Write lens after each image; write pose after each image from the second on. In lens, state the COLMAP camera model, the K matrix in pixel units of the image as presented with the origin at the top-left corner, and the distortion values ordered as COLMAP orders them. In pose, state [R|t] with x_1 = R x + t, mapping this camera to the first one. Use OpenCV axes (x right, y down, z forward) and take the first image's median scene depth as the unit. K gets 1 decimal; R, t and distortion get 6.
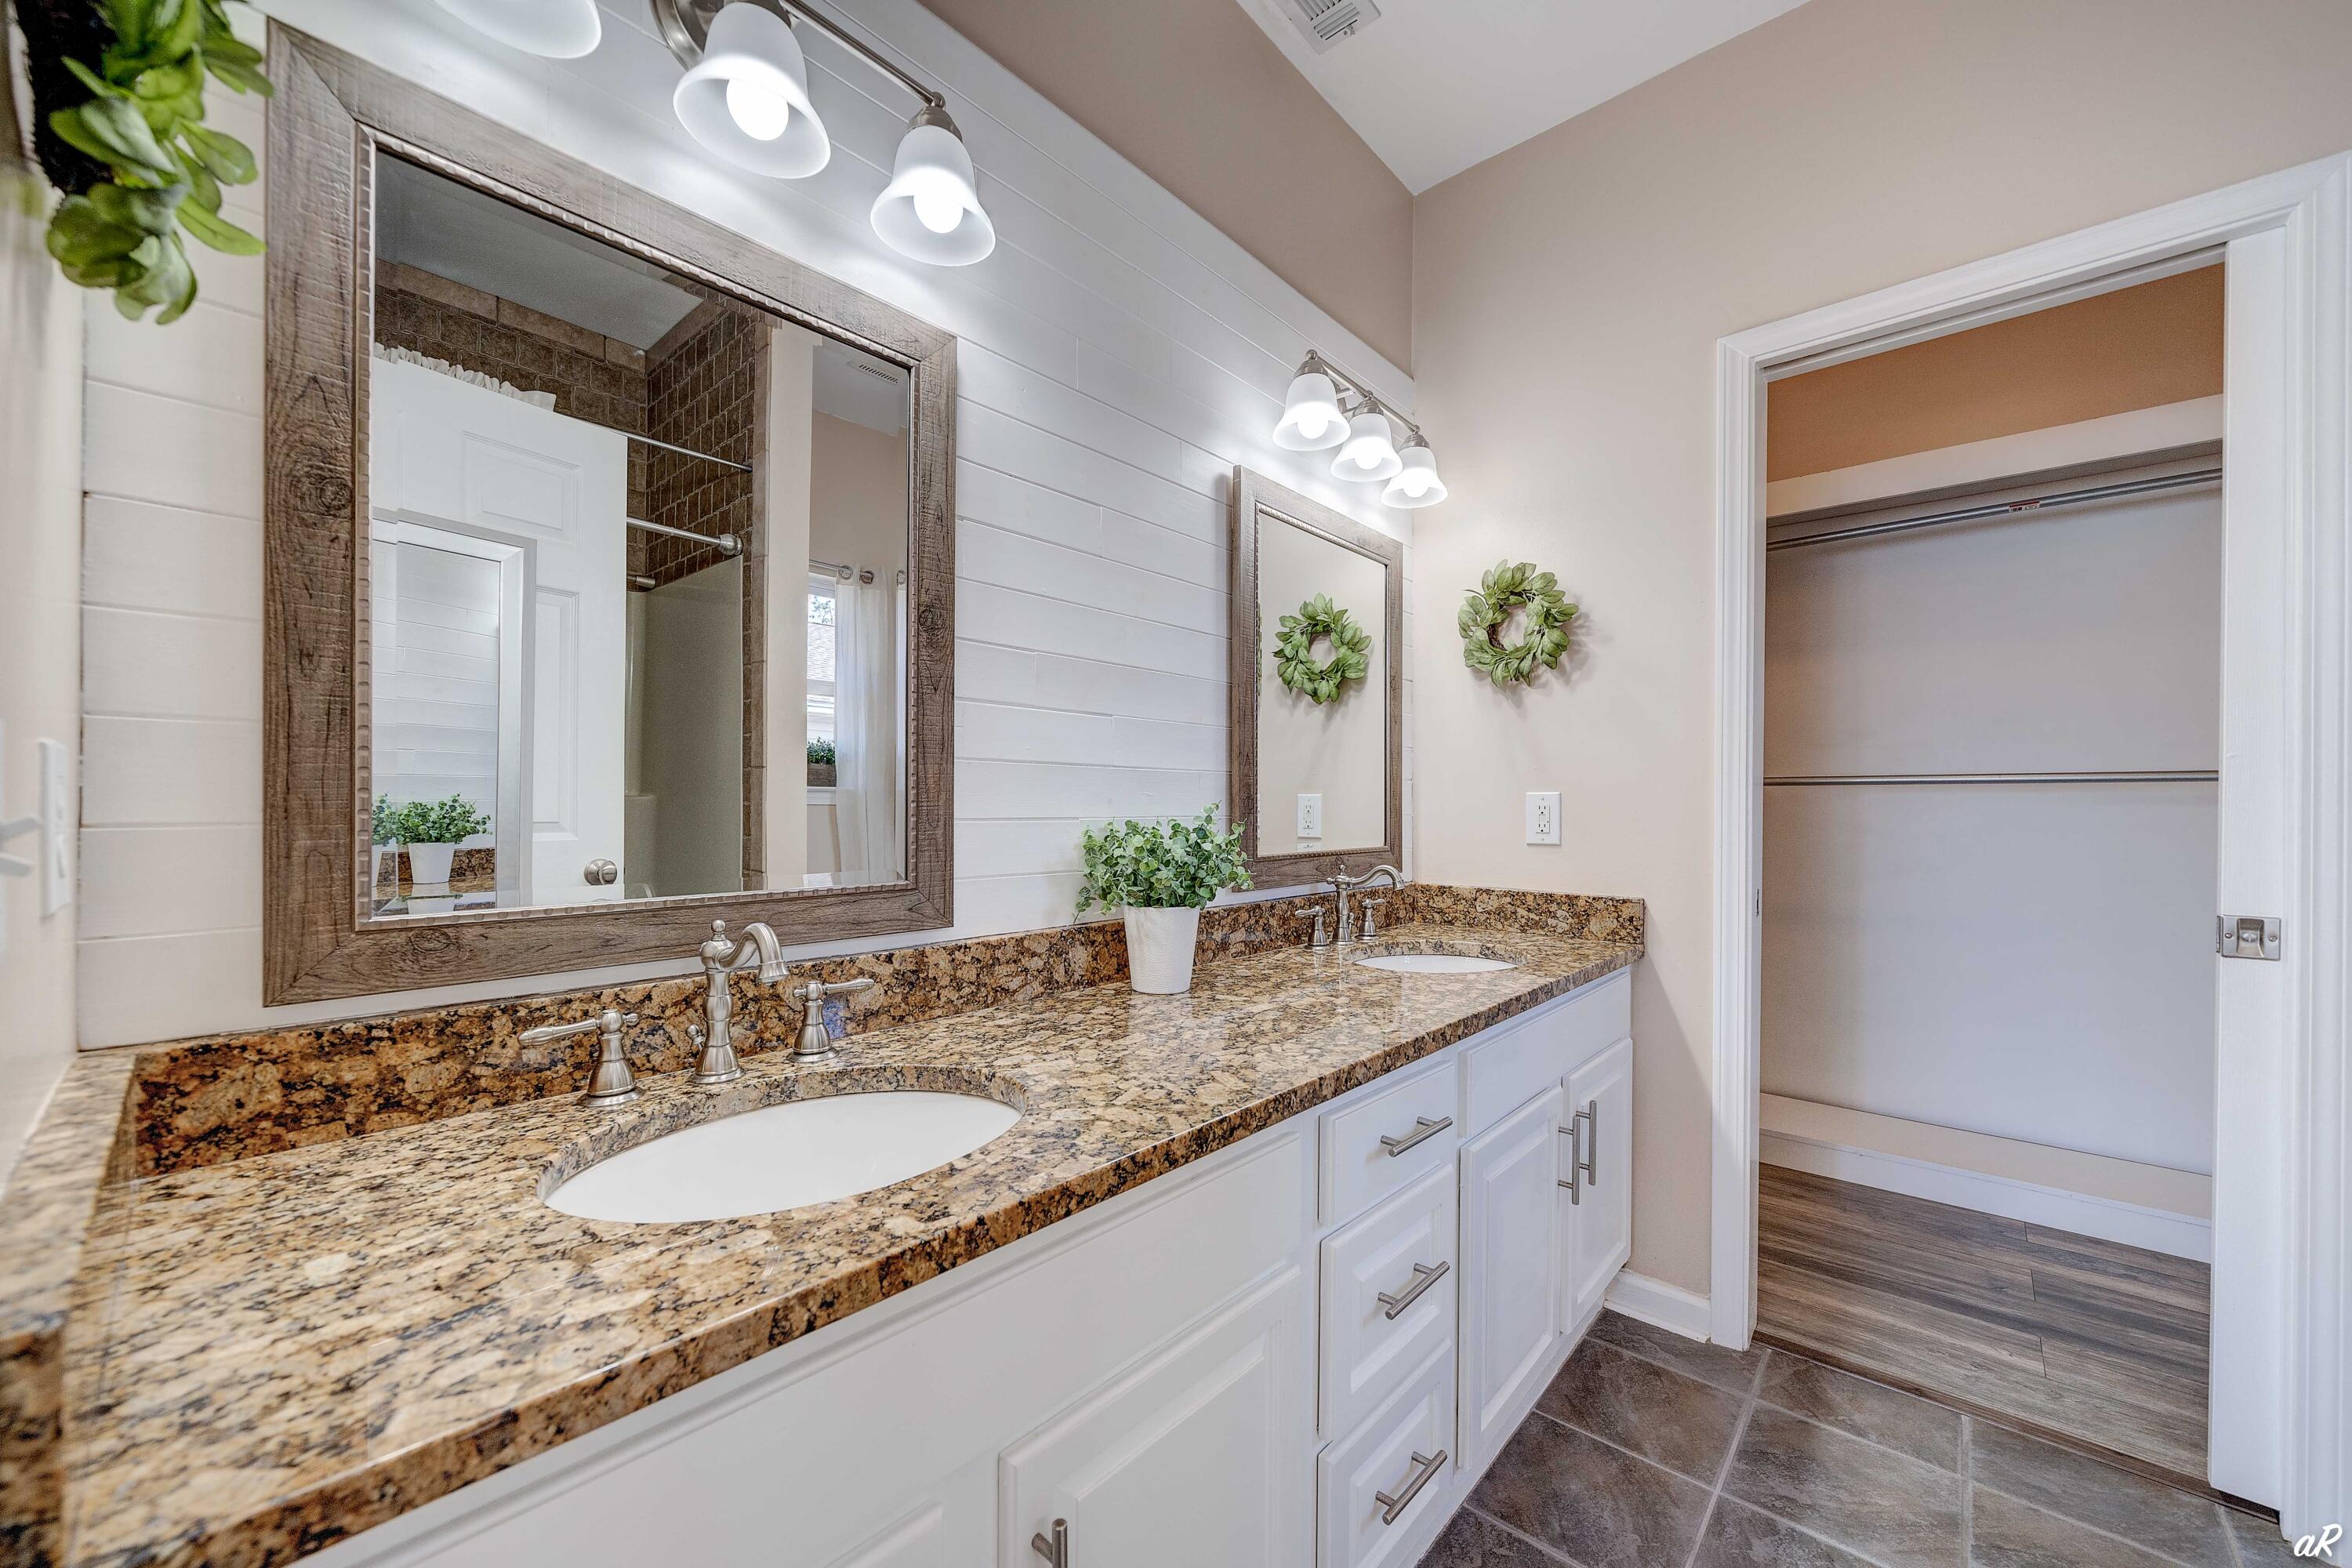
lens RADIAL K [[890.5, 0, 1176.0], [0, 890.5, 784.0], [0, 0, 1]] dist [-0.000227, -0.000009]
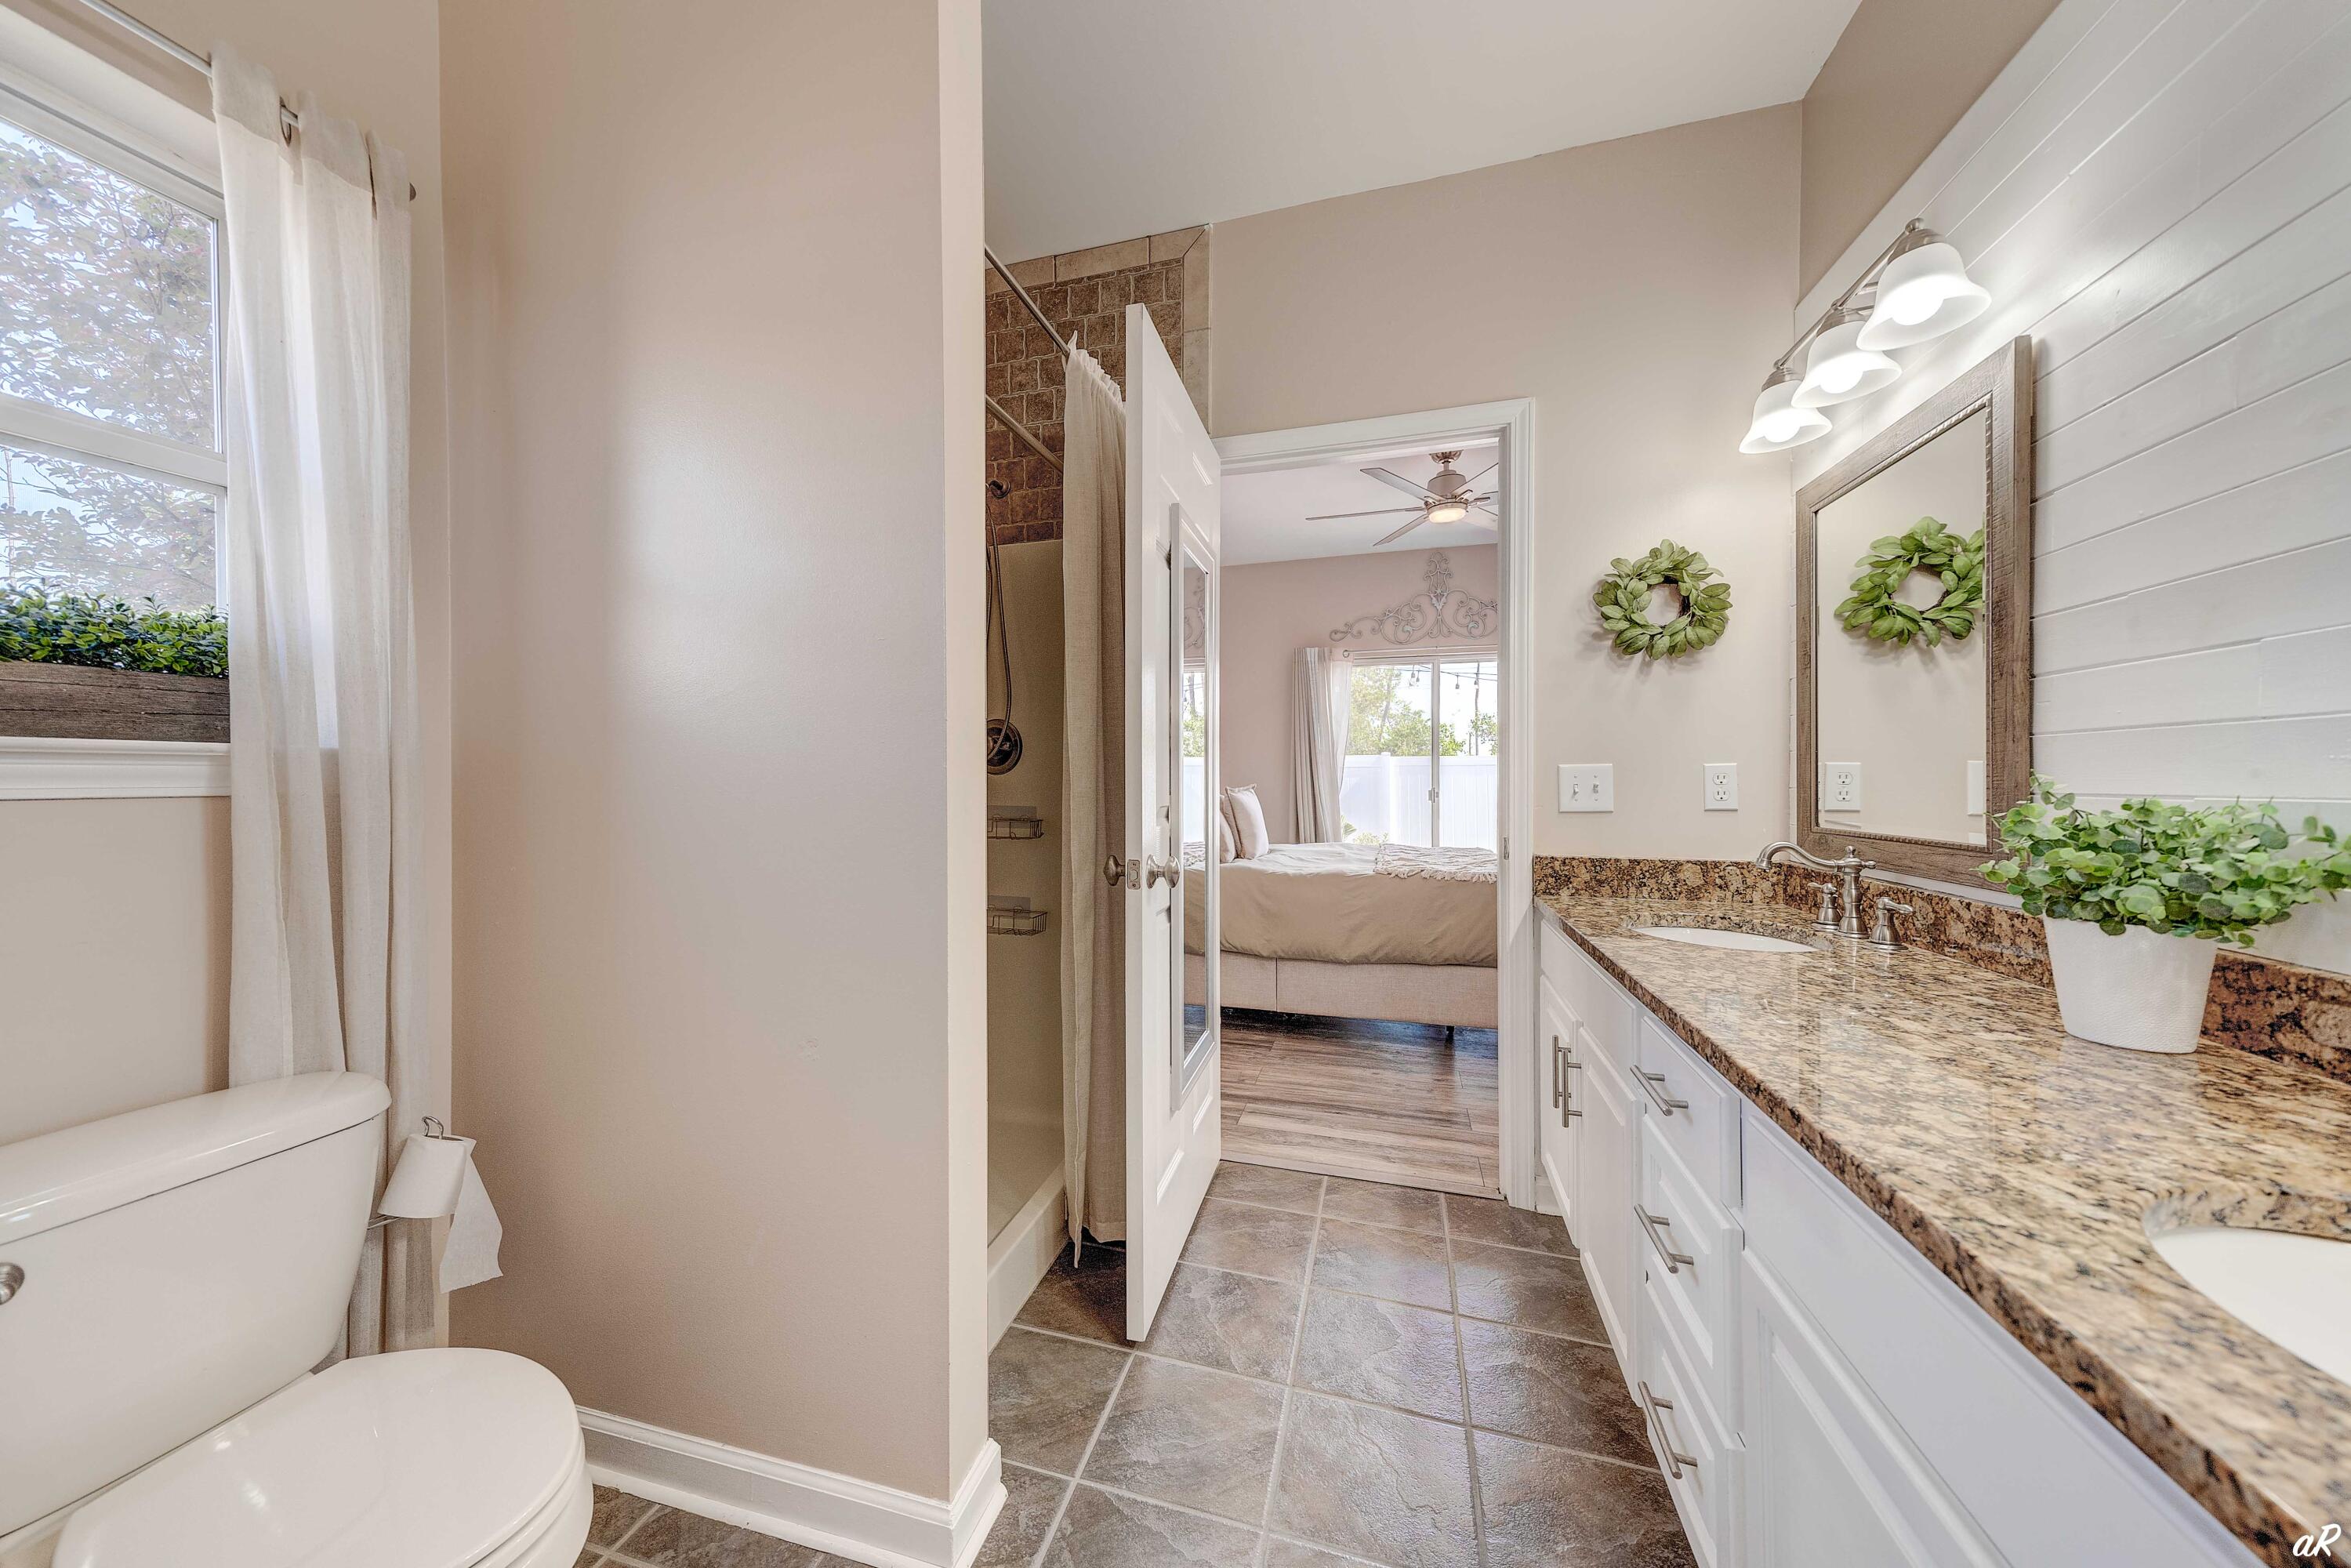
lens RADIAL K [[802.8, 0, 1168.6], [0, 802.8, 792.9], [0, 0, 1]] dist [-0.006356, 0.000131]
pose [[-0.897699, -0.002842, -0.440600, 1.120663], [0.000202, 0.999976, -0.006863, 0.047102], [0.440609, -0.006250, -0.897677, 1.469316]]
